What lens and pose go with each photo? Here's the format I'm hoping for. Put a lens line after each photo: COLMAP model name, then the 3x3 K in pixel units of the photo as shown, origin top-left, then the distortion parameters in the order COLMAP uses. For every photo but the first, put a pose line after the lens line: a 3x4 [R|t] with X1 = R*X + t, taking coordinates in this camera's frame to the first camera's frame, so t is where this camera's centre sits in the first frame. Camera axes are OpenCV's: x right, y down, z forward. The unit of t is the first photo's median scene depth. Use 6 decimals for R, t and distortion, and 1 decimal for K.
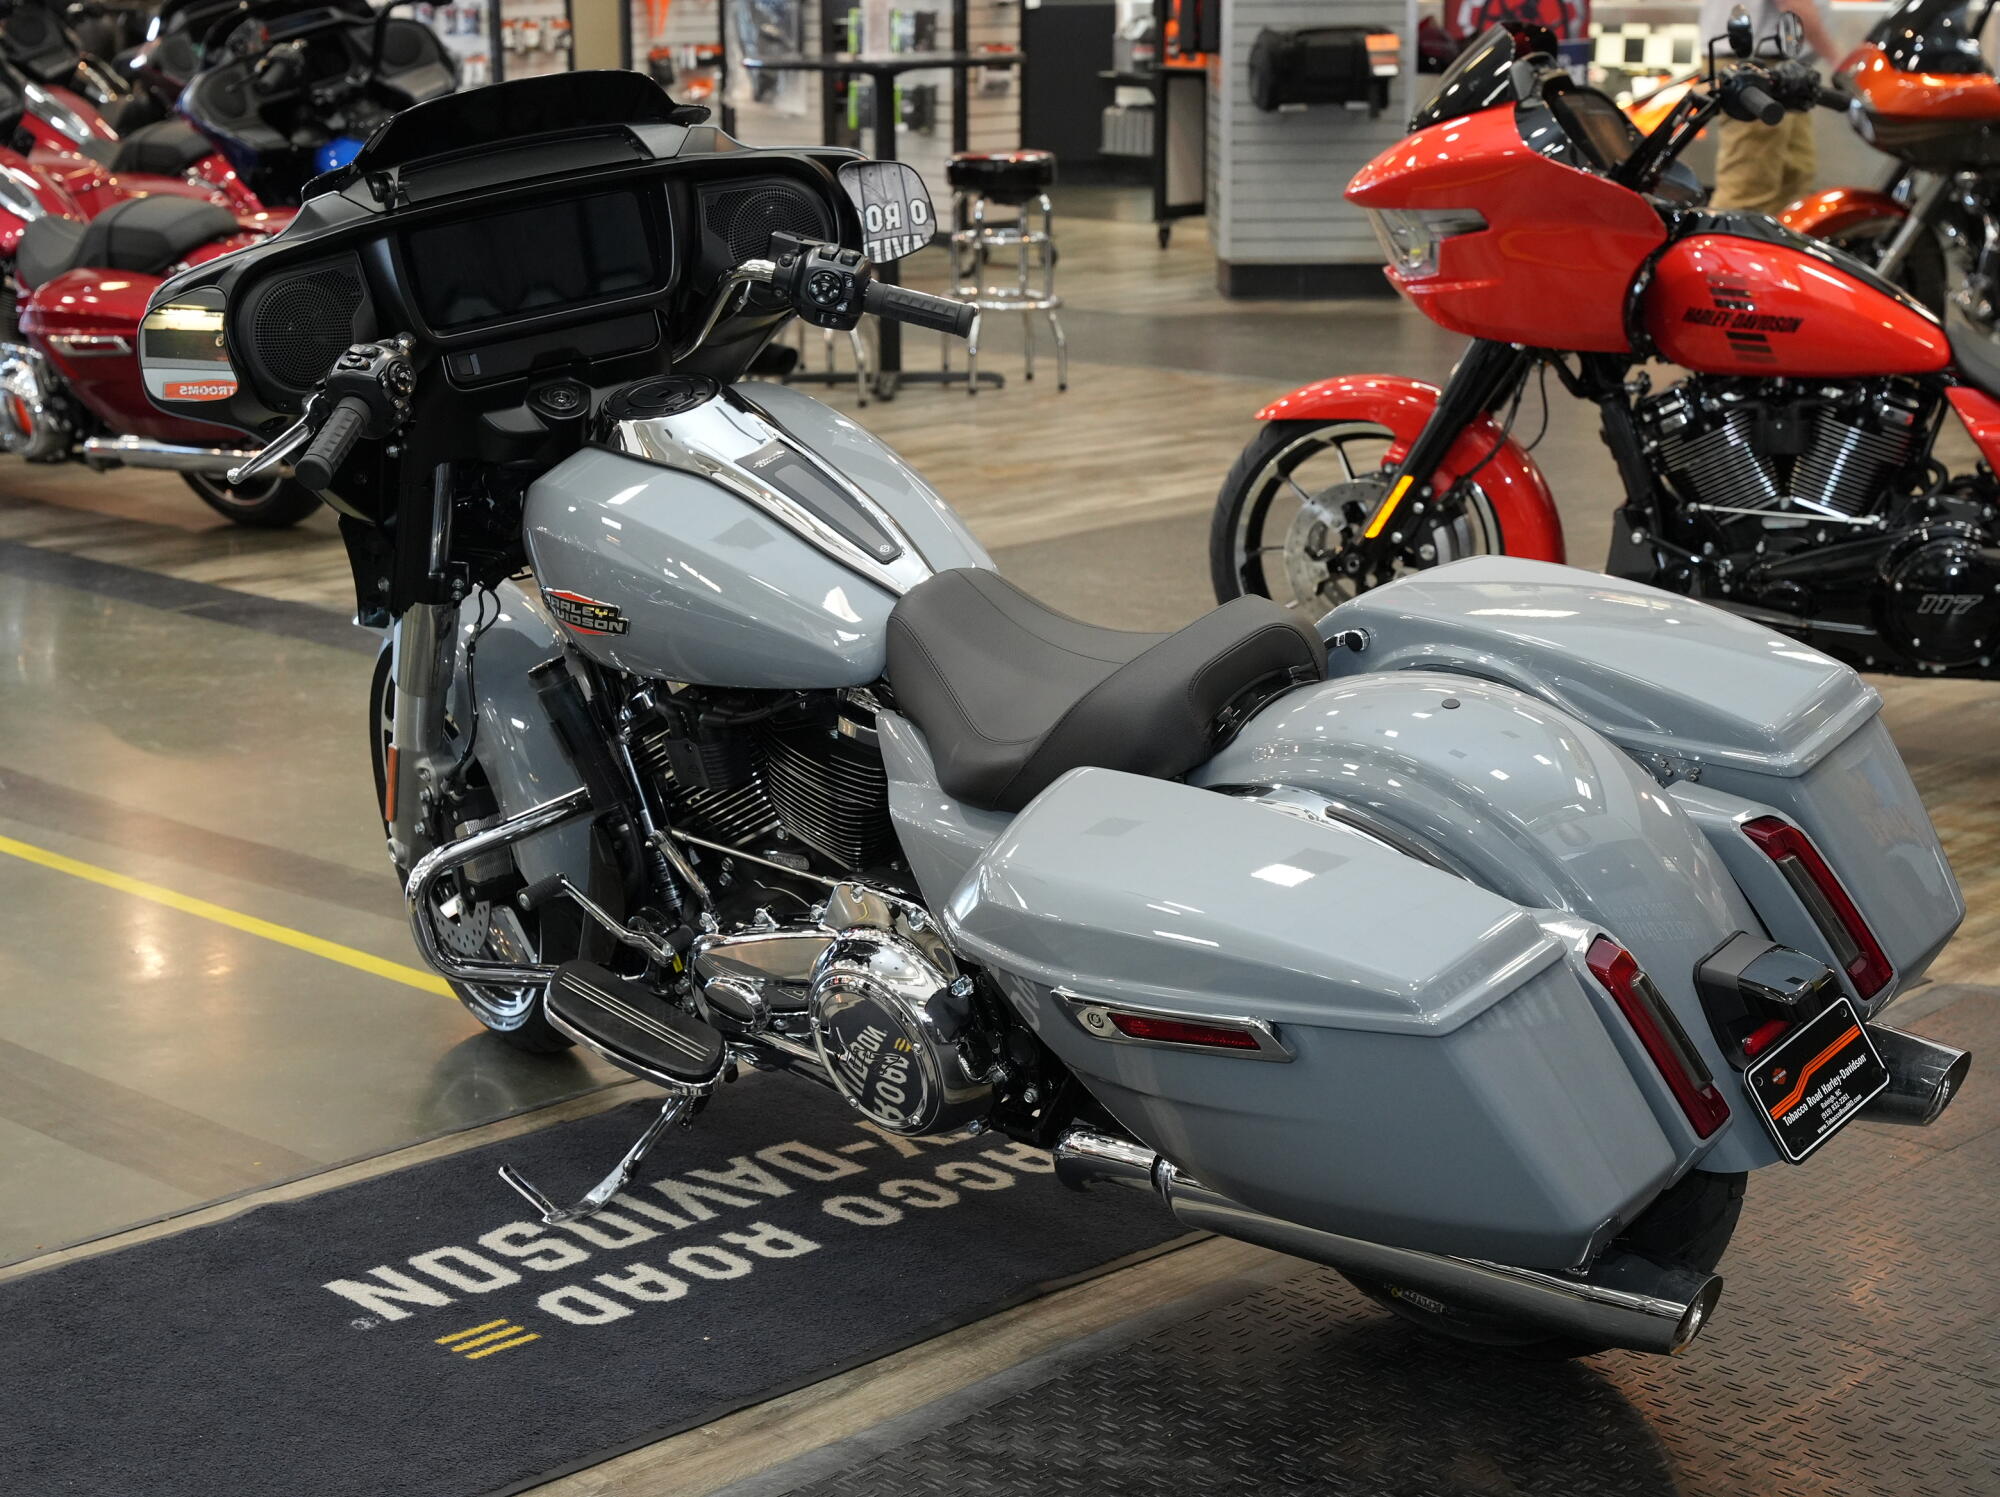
lens RADIAL K [[3591.4, 0, 992.6], [0, 3591.4, 751.1], [0, 0, 1]] dist [0.028057, 0.000000]
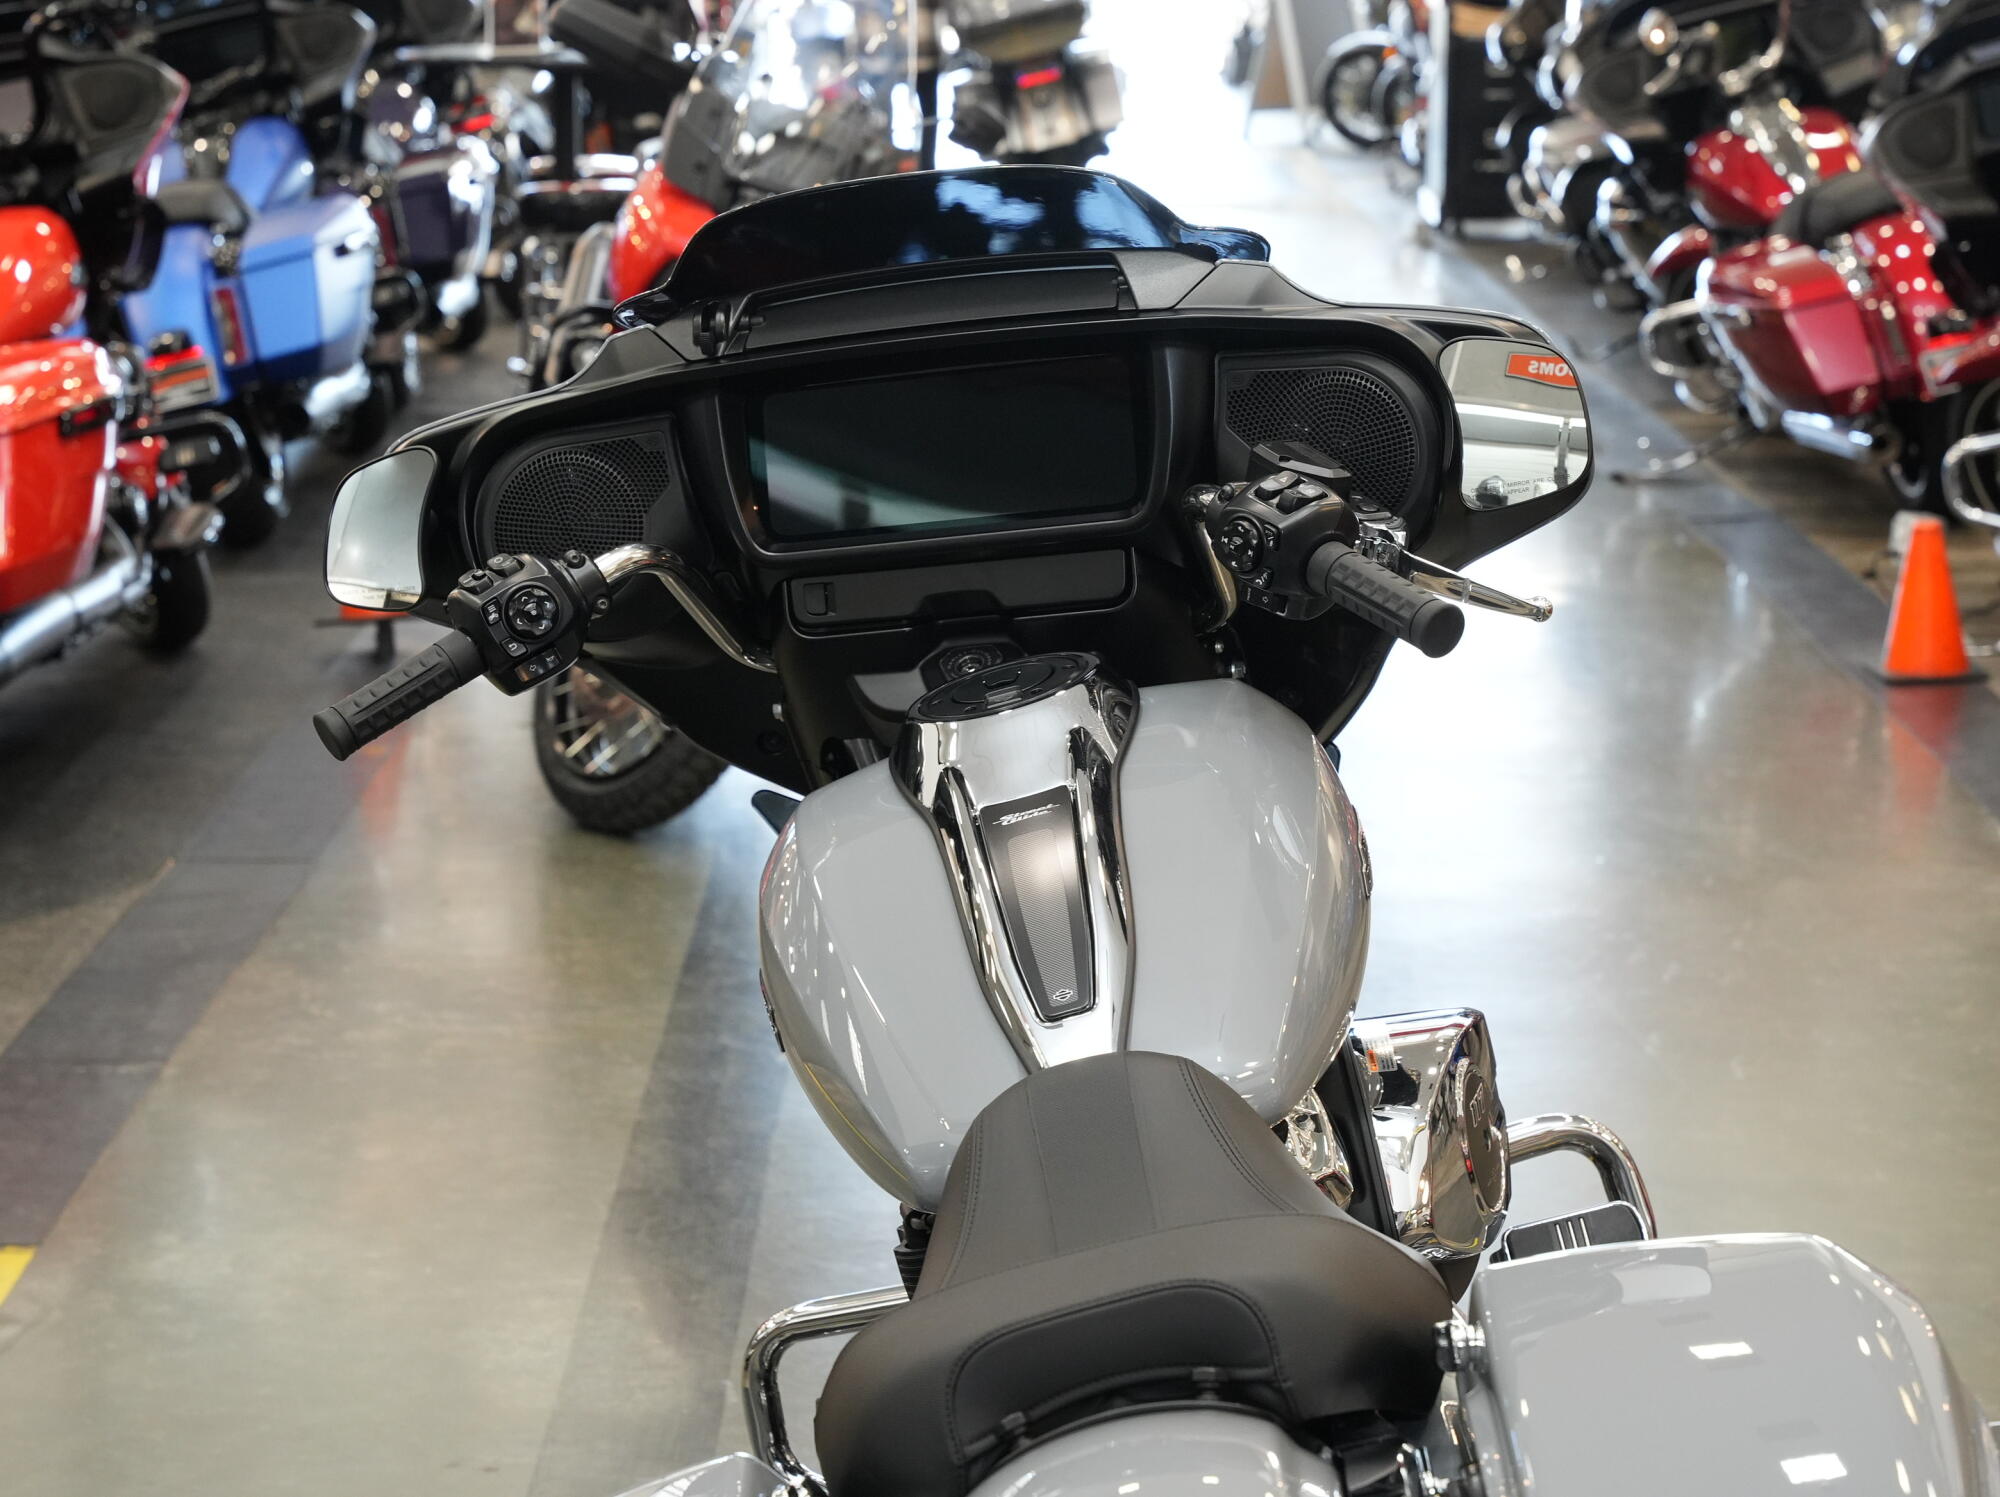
lens RADIAL K [[4351.4, 0, 984.2], [0, 4351.4, 753.2], [0, 0, 1]] dist [0.033428, 0.000000]
pose [[0.696893, 0.145417, -0.702278, 0.444288], [-0.161829, 0.985857, 0.043548, -0.120676], [0.698678, 0.083301, 0.710570, 0.462177]]
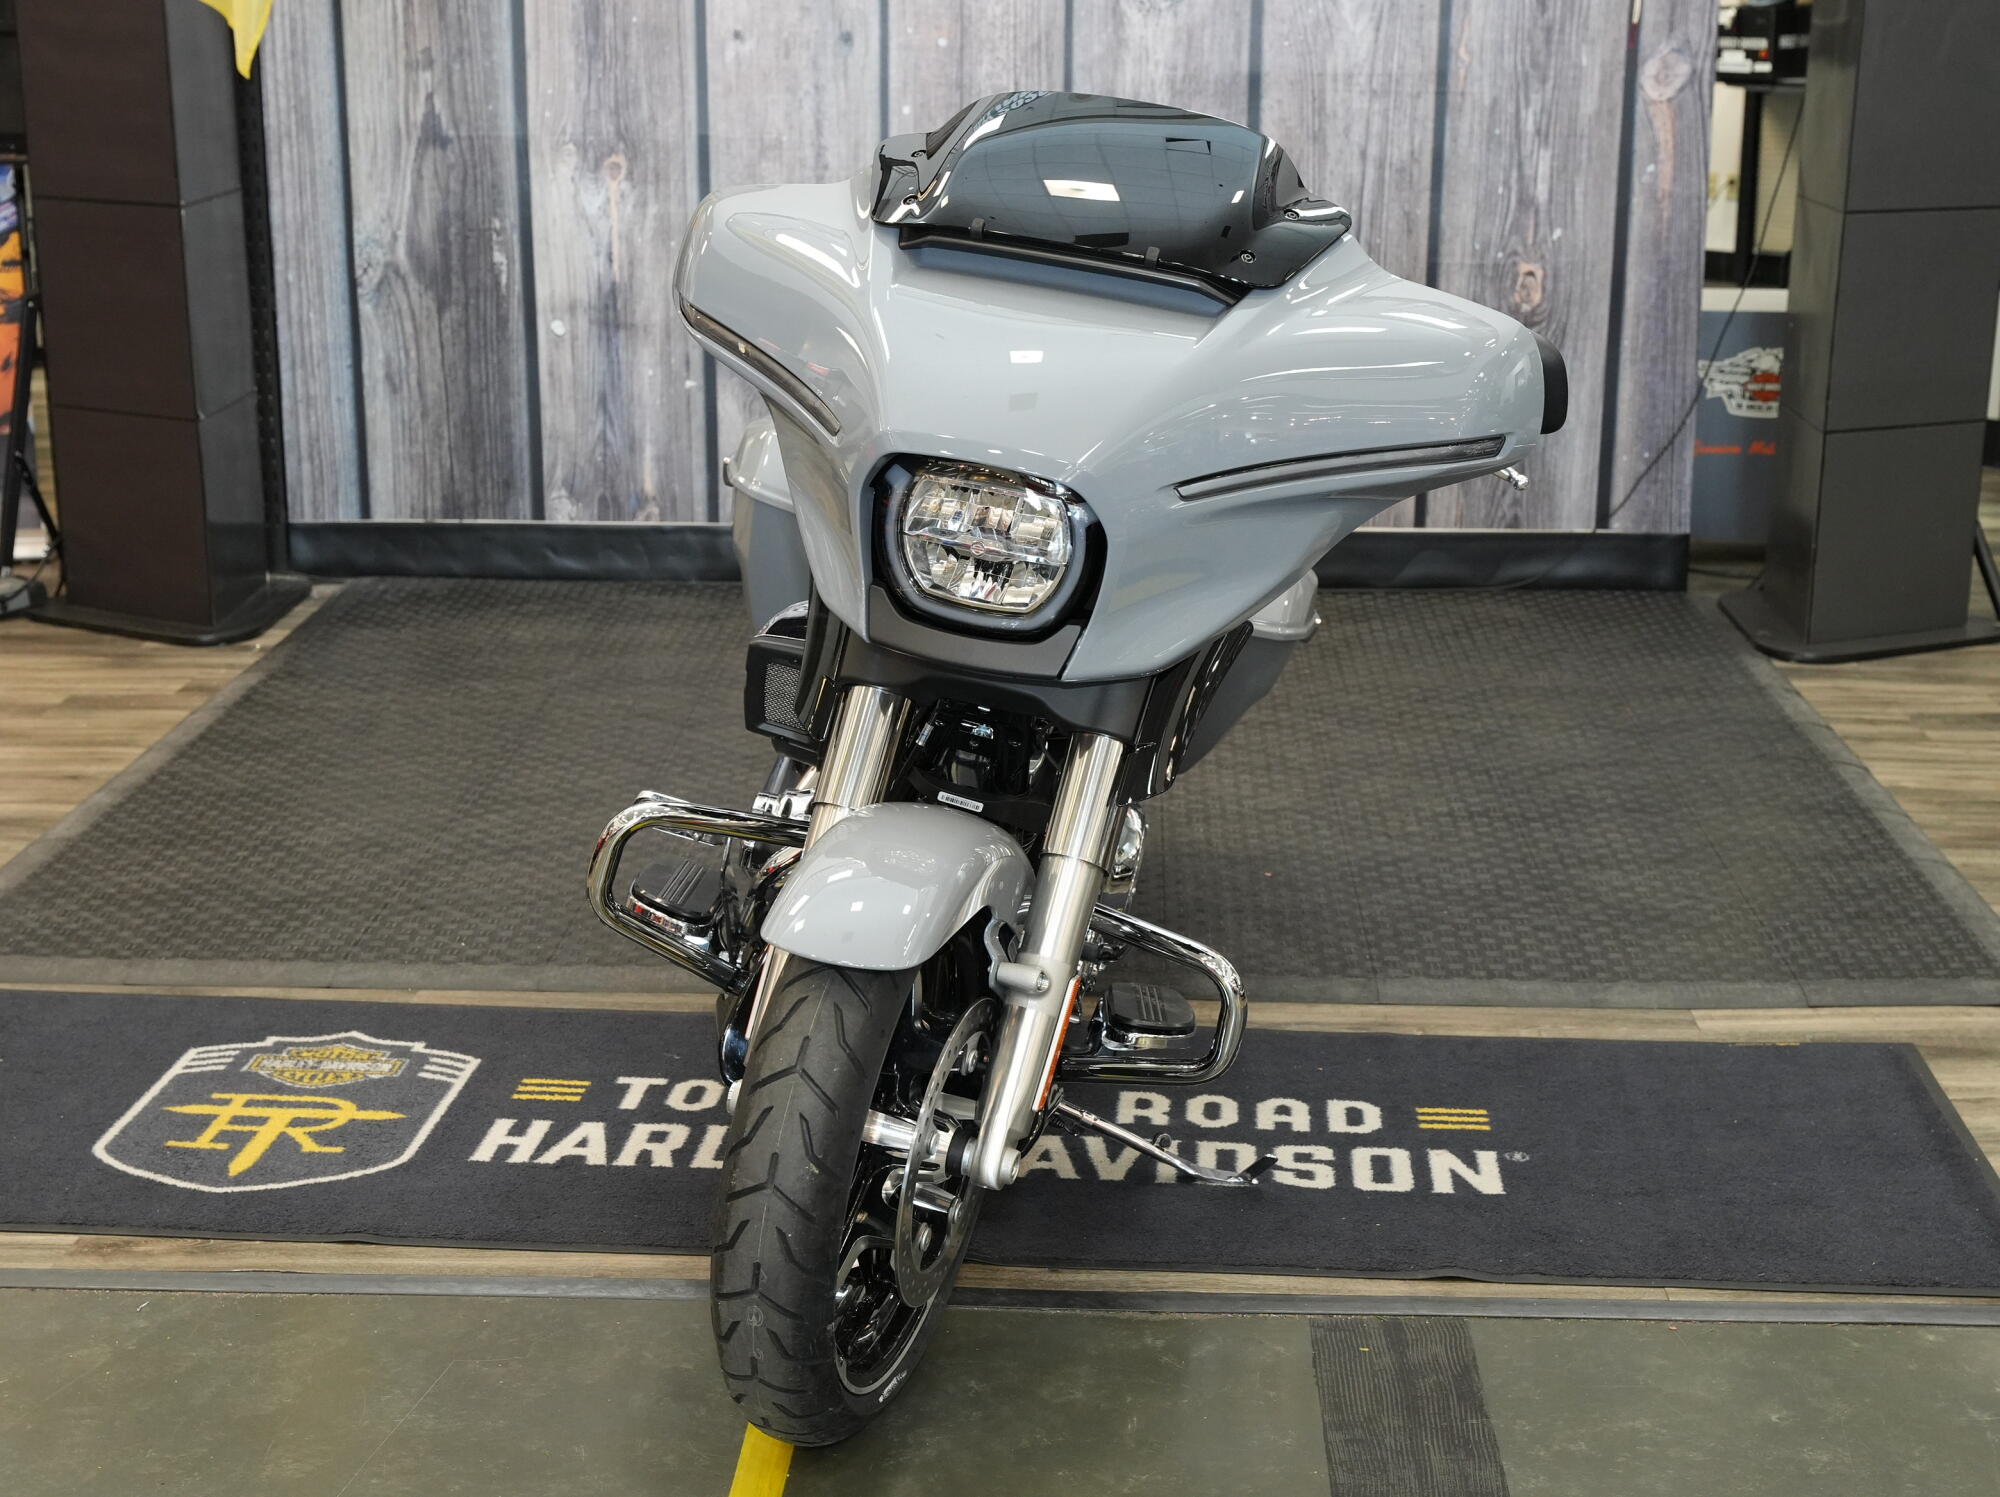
lens RADIAL K [[3058.8, 0, 993.4], [0, 3058.8, 755.0], [0, 0, 1]] dist [0.009471, 0.000000]
pose [[-0.666864, -0.184042, 0.722095, -0.701635], [0.172571, 0.904537, 0.389913, -0.345771], [-0.724922, 0.384632, -0.571443, 1.534679]]
